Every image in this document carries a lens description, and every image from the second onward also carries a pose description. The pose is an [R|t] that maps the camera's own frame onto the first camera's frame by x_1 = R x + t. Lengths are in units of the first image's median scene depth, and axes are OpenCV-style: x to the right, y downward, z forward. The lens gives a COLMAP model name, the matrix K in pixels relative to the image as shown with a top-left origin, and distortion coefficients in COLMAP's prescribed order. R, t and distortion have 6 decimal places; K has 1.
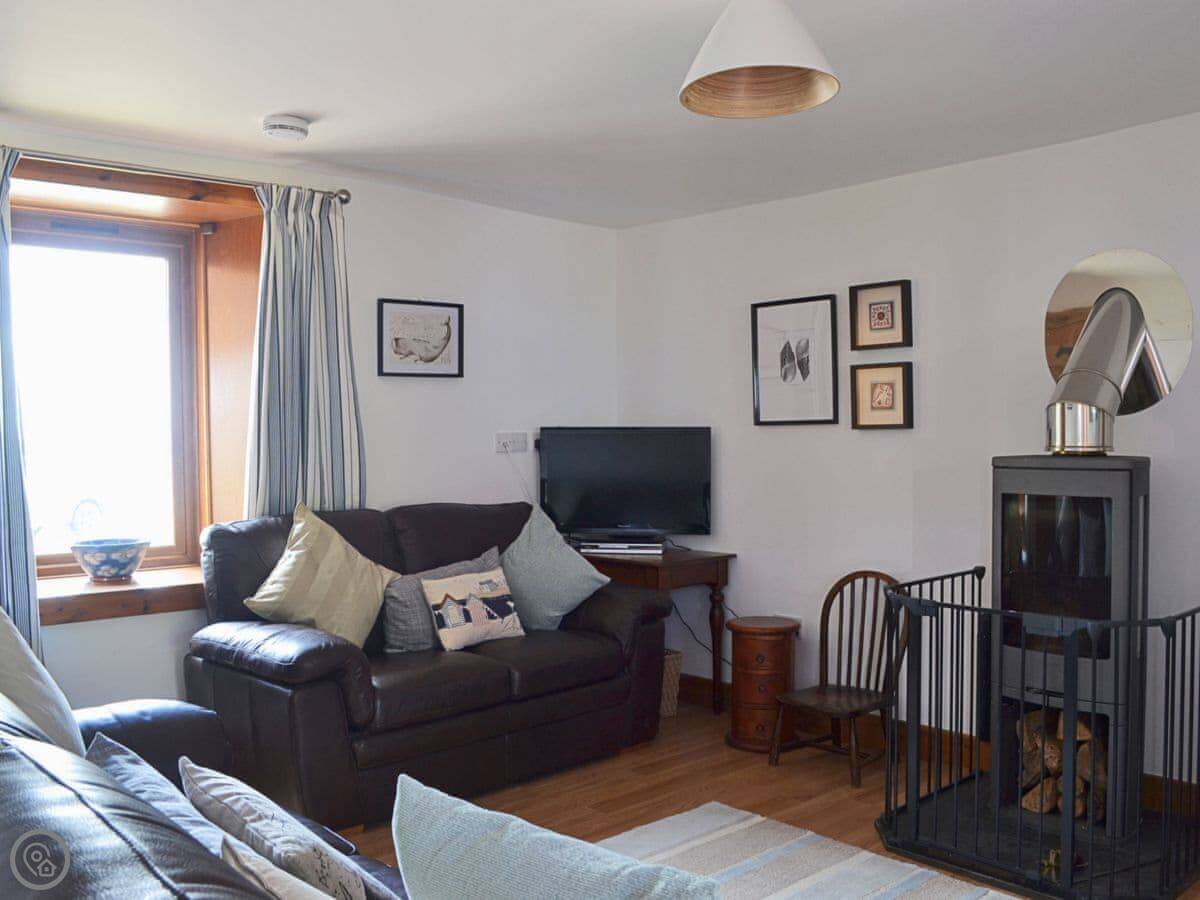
lens RADIAL K [[1107.7, 0, 607.7], [0, 1107.7, 456.7], [0, 0, 1]] dist [-0.066873, 0.000000]
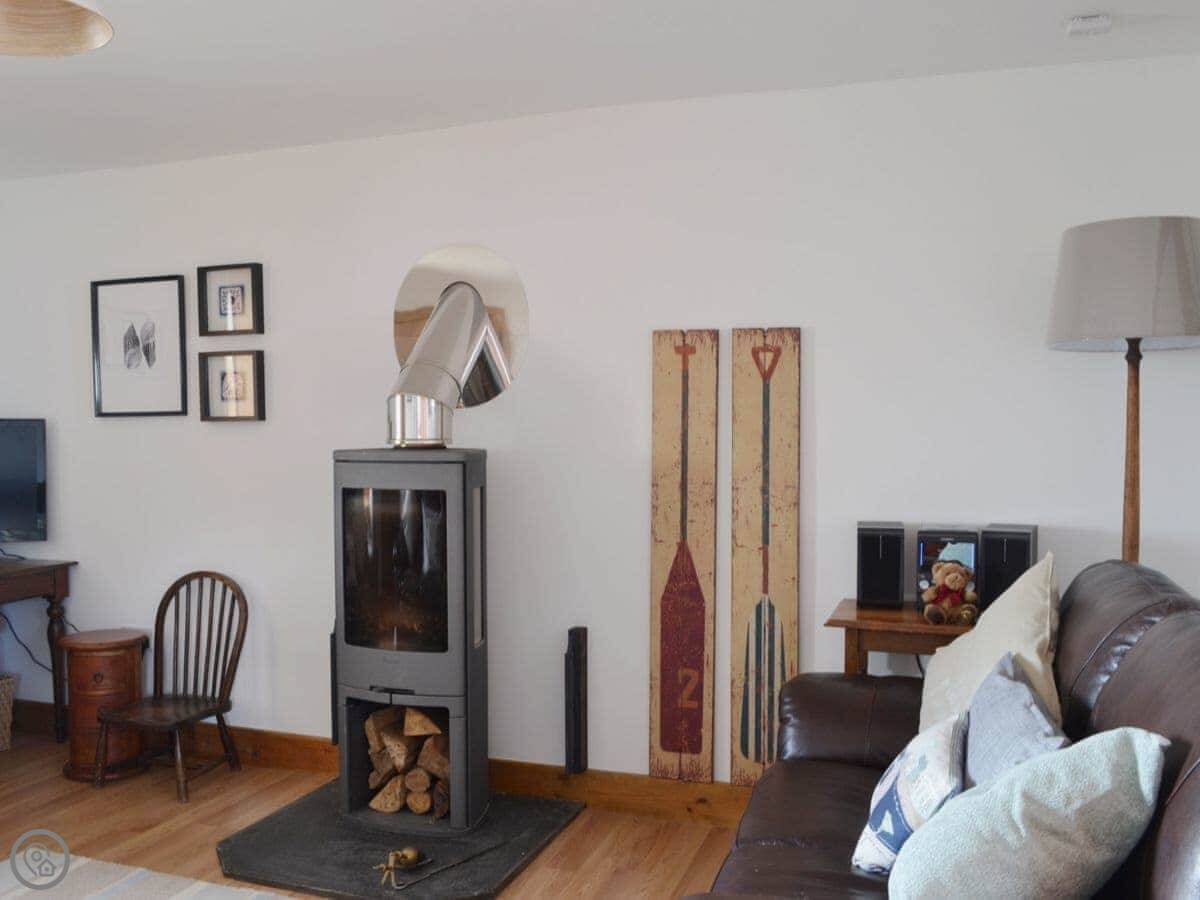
lens RADIAL K [[1107.7, 0, 588.8], [0, 1107.7, 454.3], [0, 0, 1]] dist [-0.066873, 0.000000]
pose [[0.885108, -0.008953, 0.465300, 0.092693], [0.007203, 0.999959, 0.005539, -0.000084], [-0.465331, -0.001551, 0.885136, 0.038103]]
